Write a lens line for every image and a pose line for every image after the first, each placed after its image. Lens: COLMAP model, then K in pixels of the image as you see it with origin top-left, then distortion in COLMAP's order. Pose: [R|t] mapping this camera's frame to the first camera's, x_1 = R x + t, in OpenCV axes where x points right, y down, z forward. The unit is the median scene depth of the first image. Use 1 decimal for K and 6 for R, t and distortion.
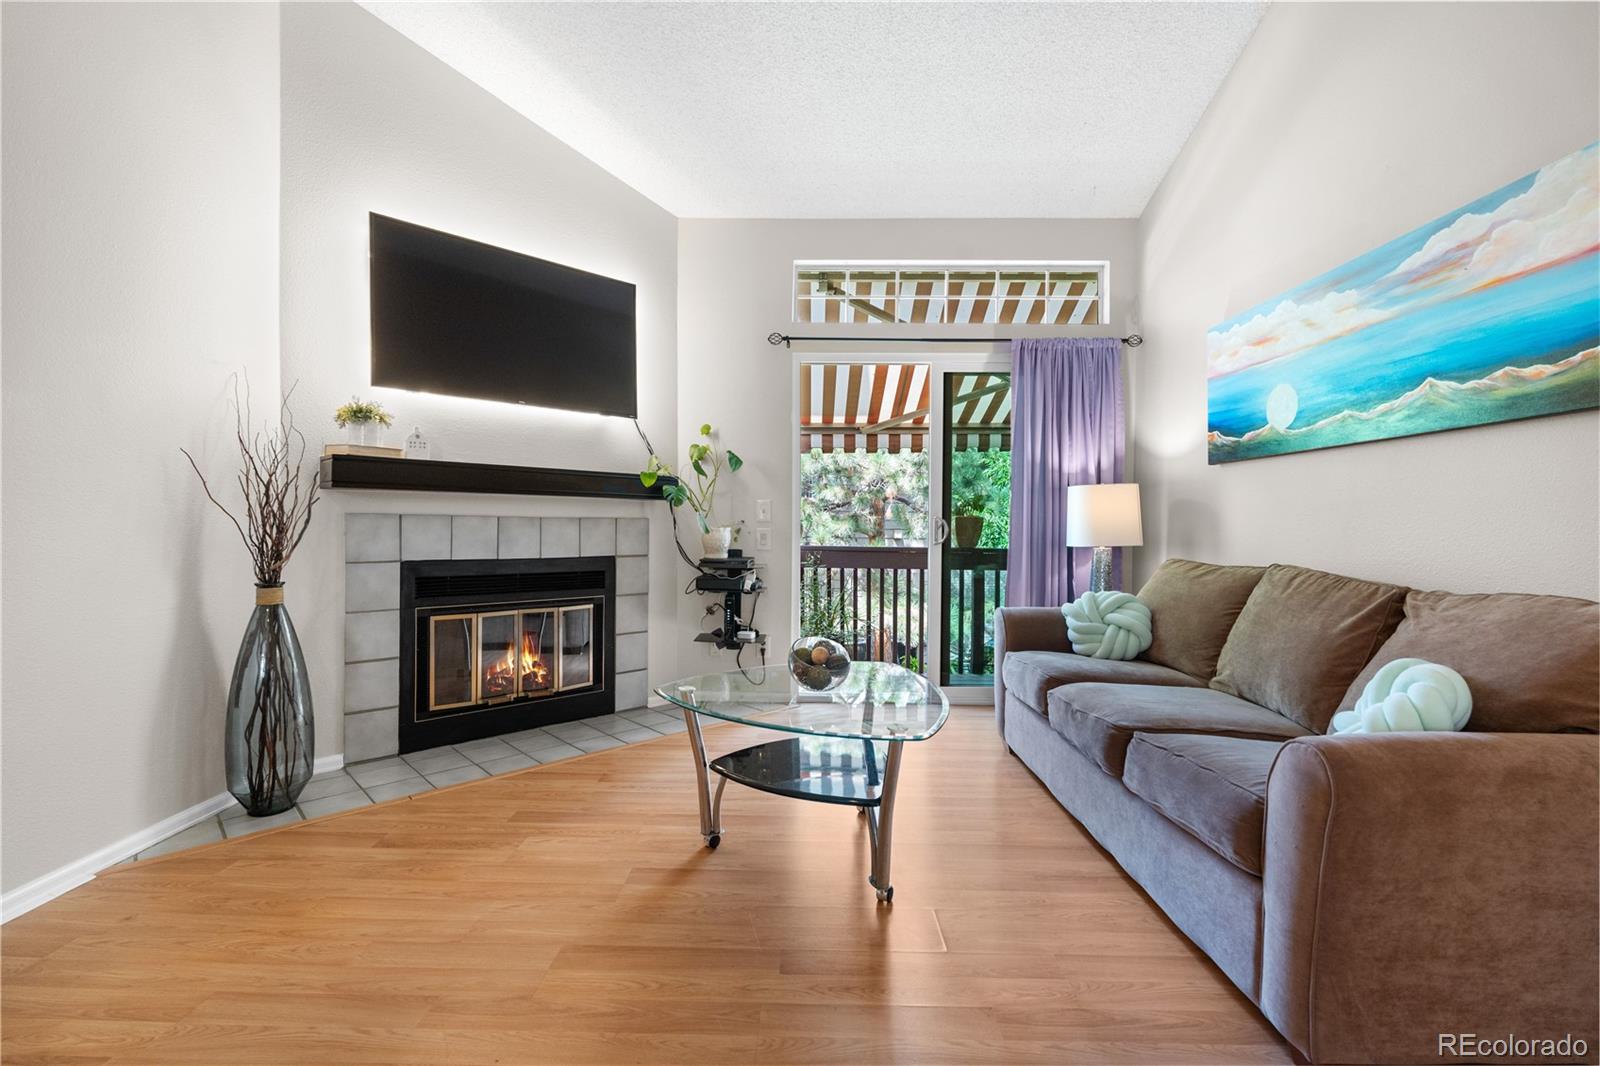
lens RADIAL K [[726.3, 0, 800.4], [0, 726.3, 528.2], [0, 0, 1]] dist [0.000063, 0.000795]
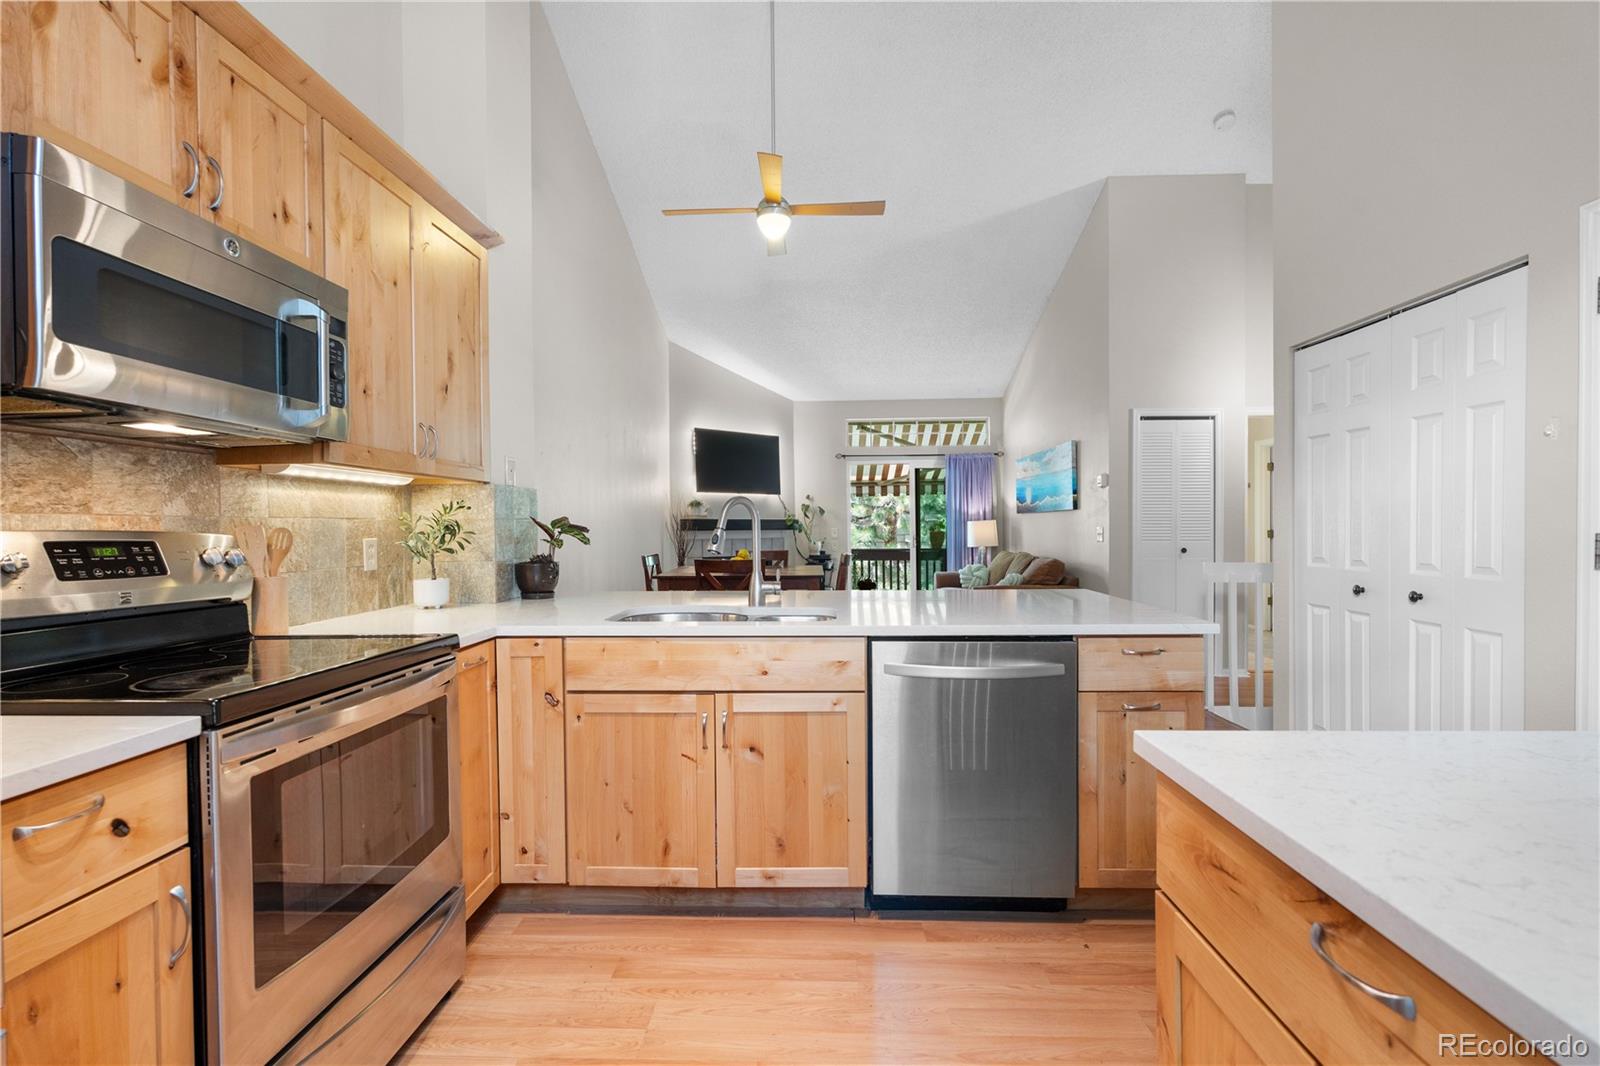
lens RADIAL K [[726.3, 0, 806.6], [0, 726.3, 535.3], [0, 0, 1]] dist [0.000063, 0.000795]
pose [[0.999712, -0.018444, -0.015381, -0.101740], [0.018517, 0.999818, 0.004674, -0.029525], [0.015292, -0.004958, 0.999871, -1.206608]]
